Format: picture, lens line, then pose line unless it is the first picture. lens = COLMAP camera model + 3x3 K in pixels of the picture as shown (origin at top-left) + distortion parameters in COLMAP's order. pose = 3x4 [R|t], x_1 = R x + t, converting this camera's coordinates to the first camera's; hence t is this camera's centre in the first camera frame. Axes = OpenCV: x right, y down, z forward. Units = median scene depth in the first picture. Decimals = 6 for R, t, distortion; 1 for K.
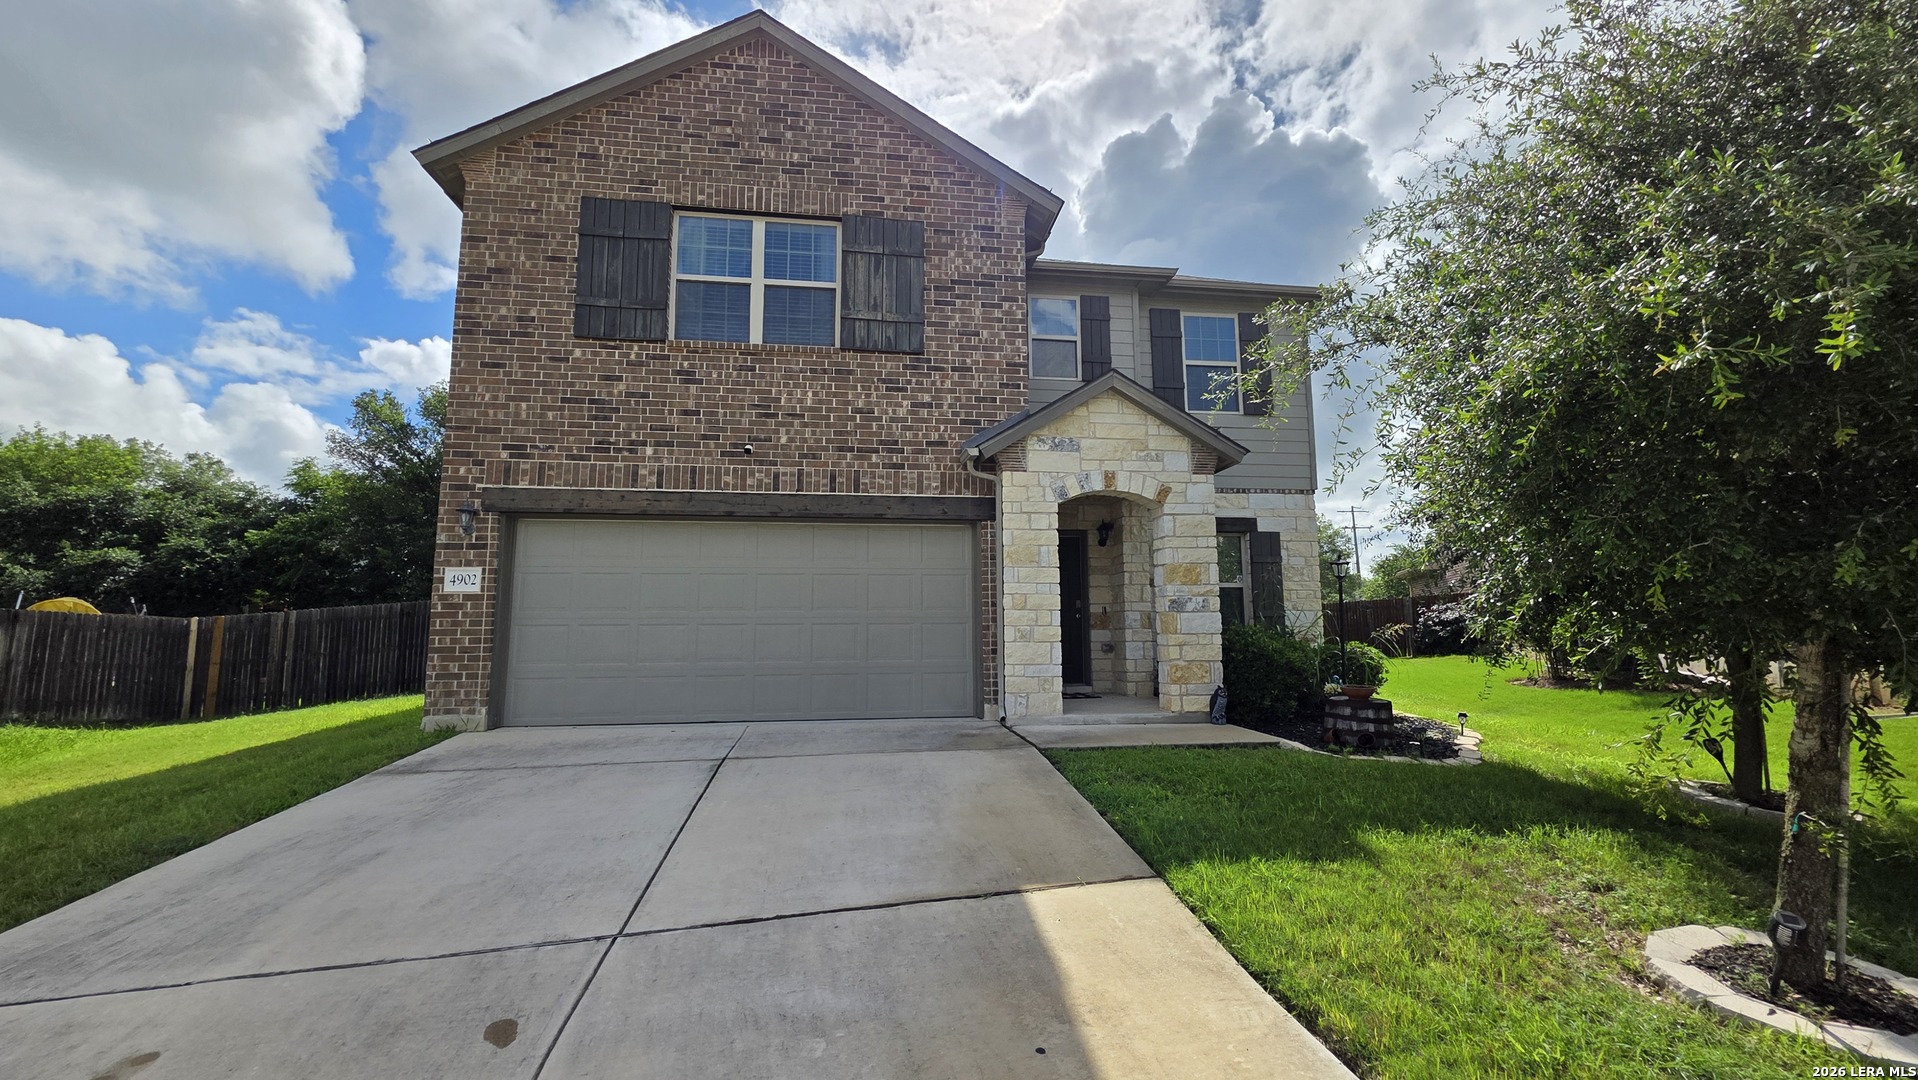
lens RADIAL K [[766.7, 0, 958.4], [0, 766.7, 538.2], [0, 0, 1]] dist [0.004441, -0.000025]
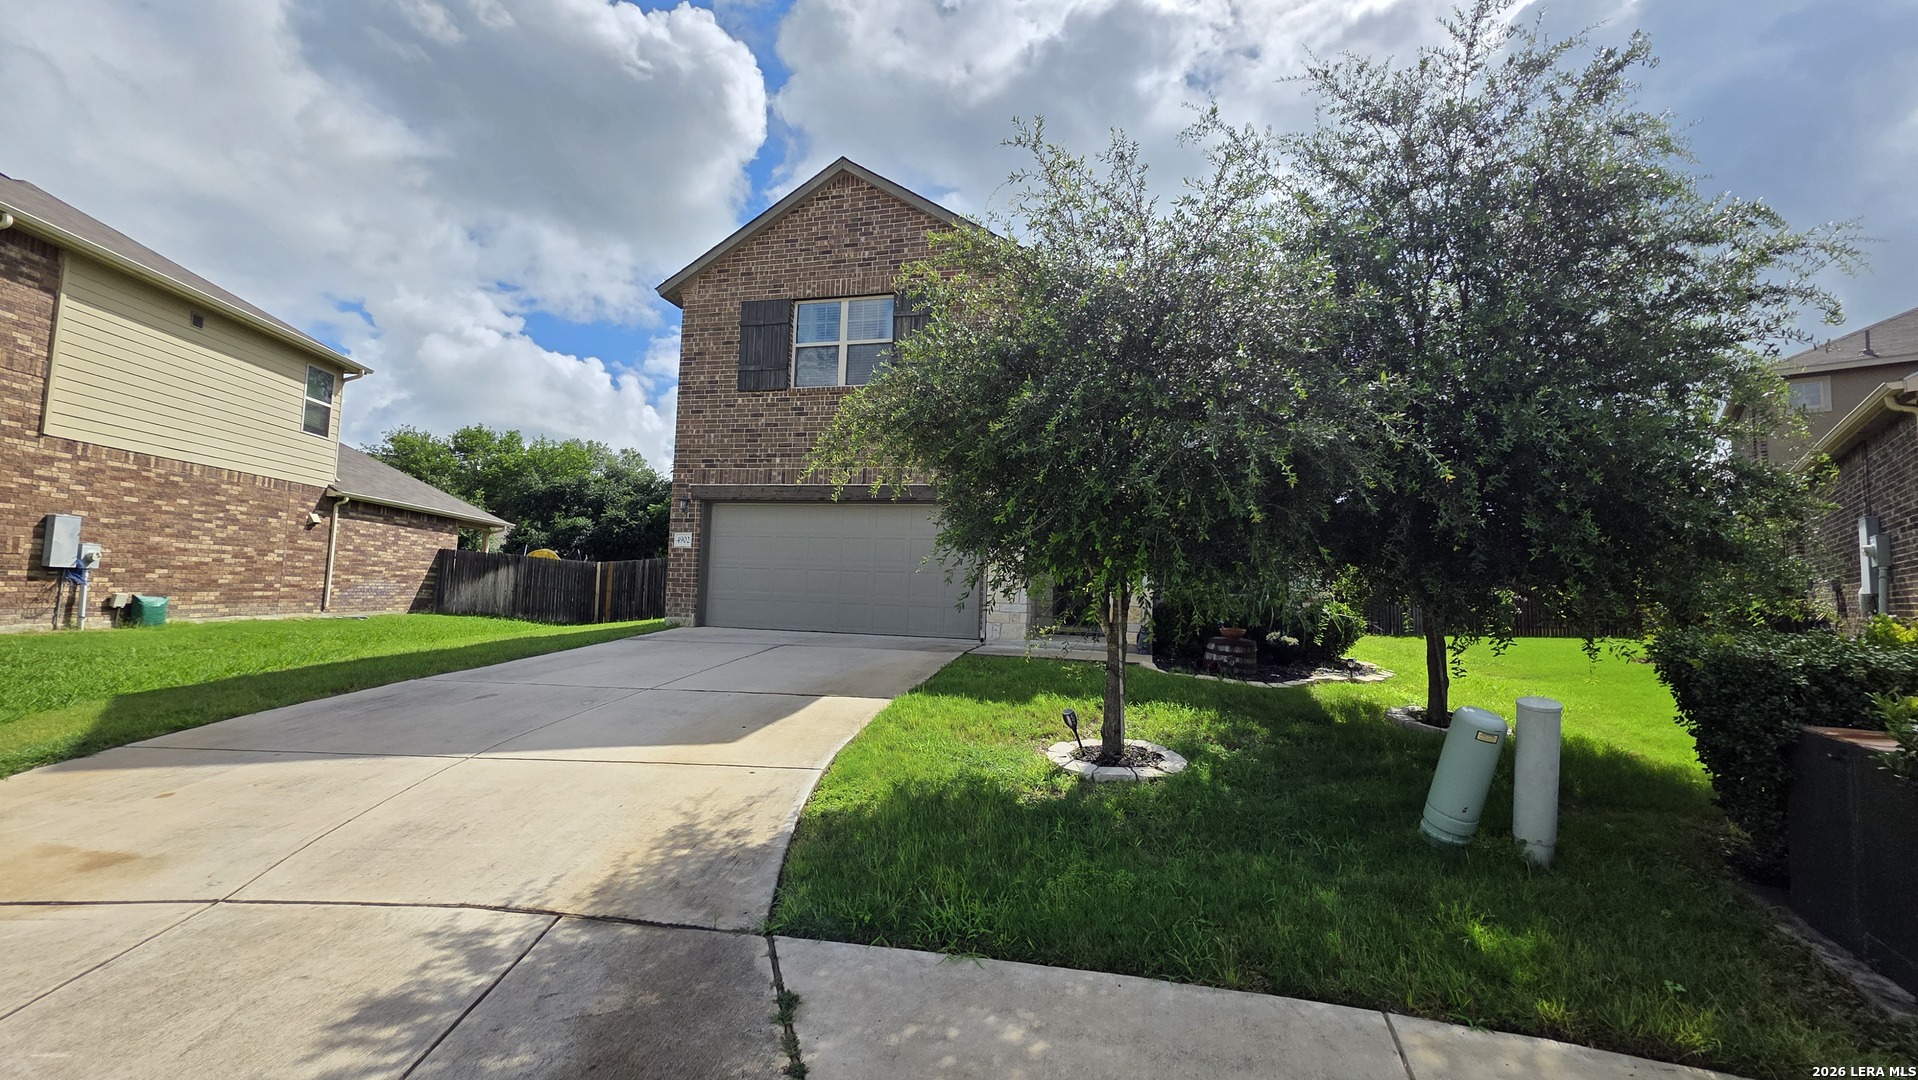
lens RADIAL K [[766.7, 0, 958.4], [0, 766.7, 538.2], [0, 0, 1]] dist [0.004441, -0.000025]
pose [[0.923365, 0.008104, -0.383838, 0.530956], [0.009412, 0.998999, 0.043734, -0.017226], [0.383808, -0.043995, 0.922364, -0.316436]]
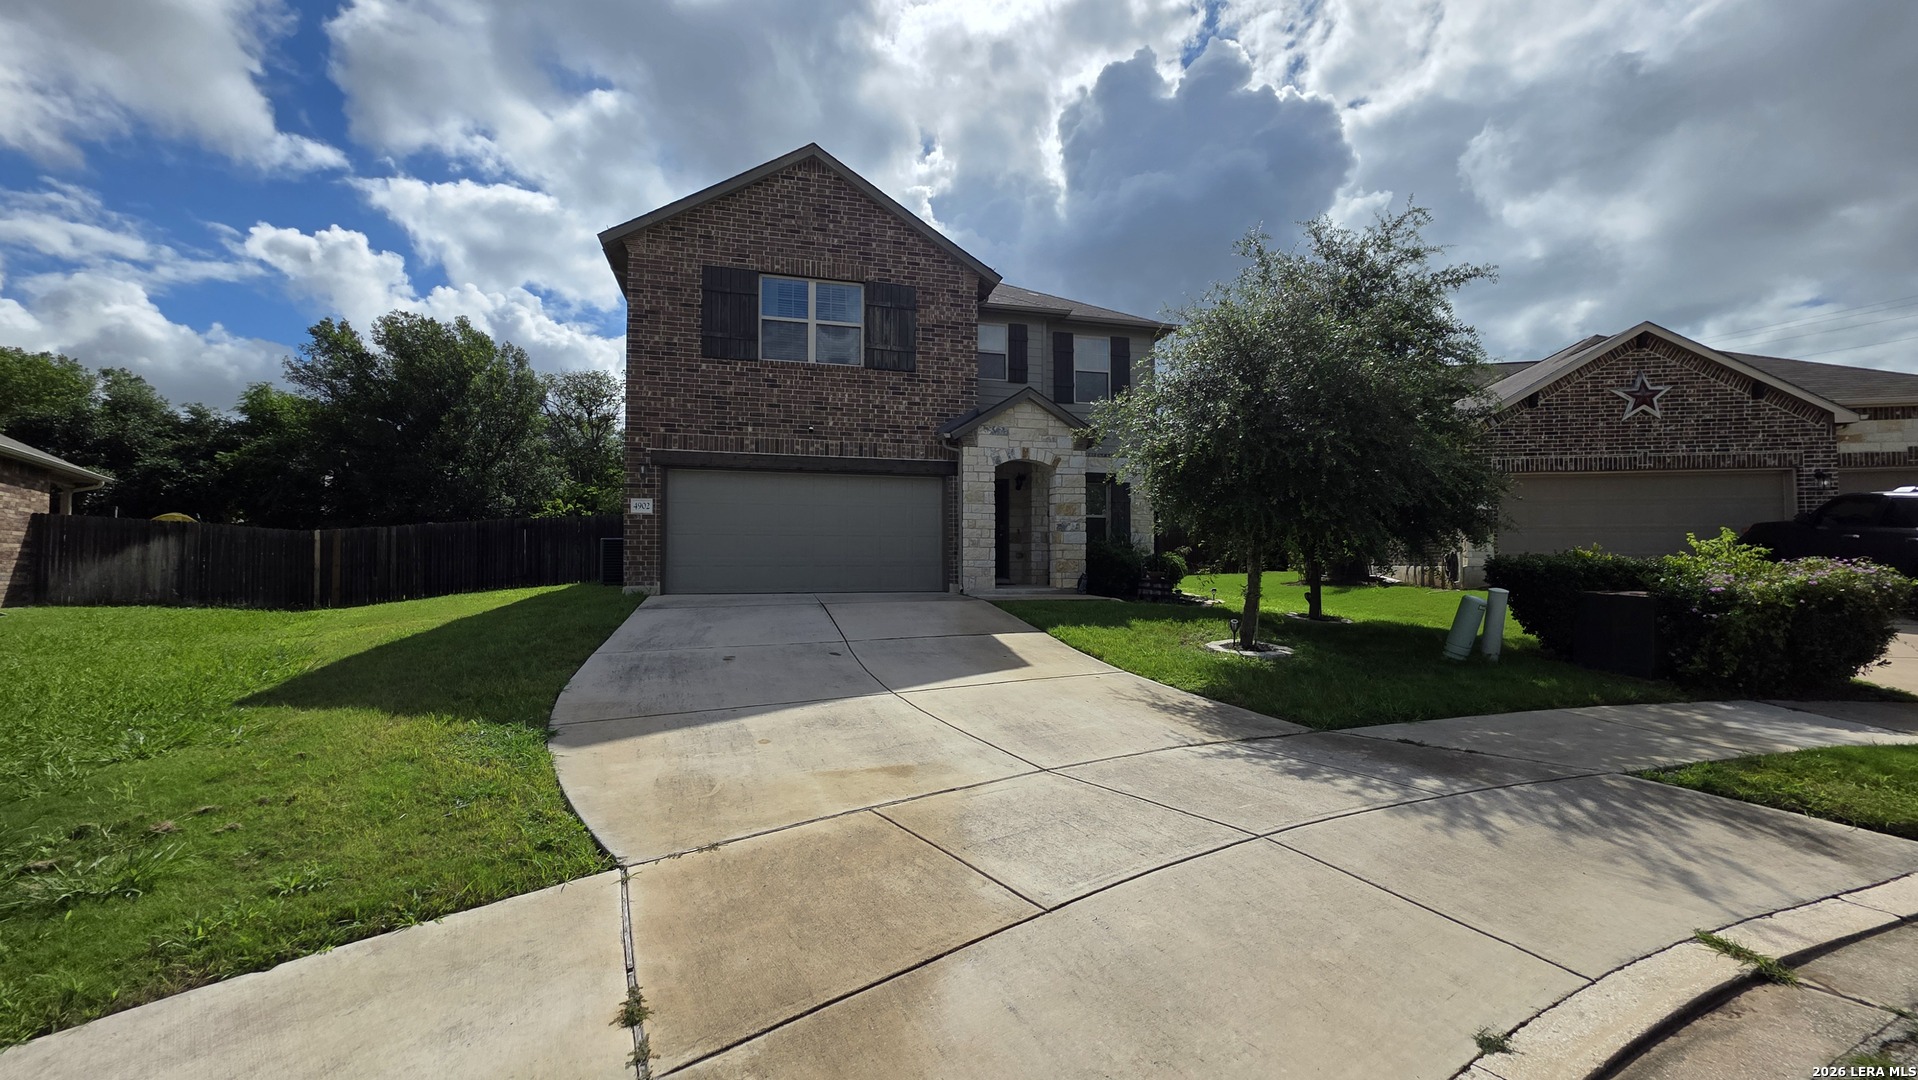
lens RADIAL K [[766.7, 0, 958.4], [0, 766.7, 538.2], [0, 0, 1]] dist [0.004441, -0.000025]
pose [[0.992450, 0.010784, 0.122175, -0.151763], [-0.021919, 0.995685, 0.090171, -0.037476], [-0.120676, -0.092168, 0.988404, -0.661767]]
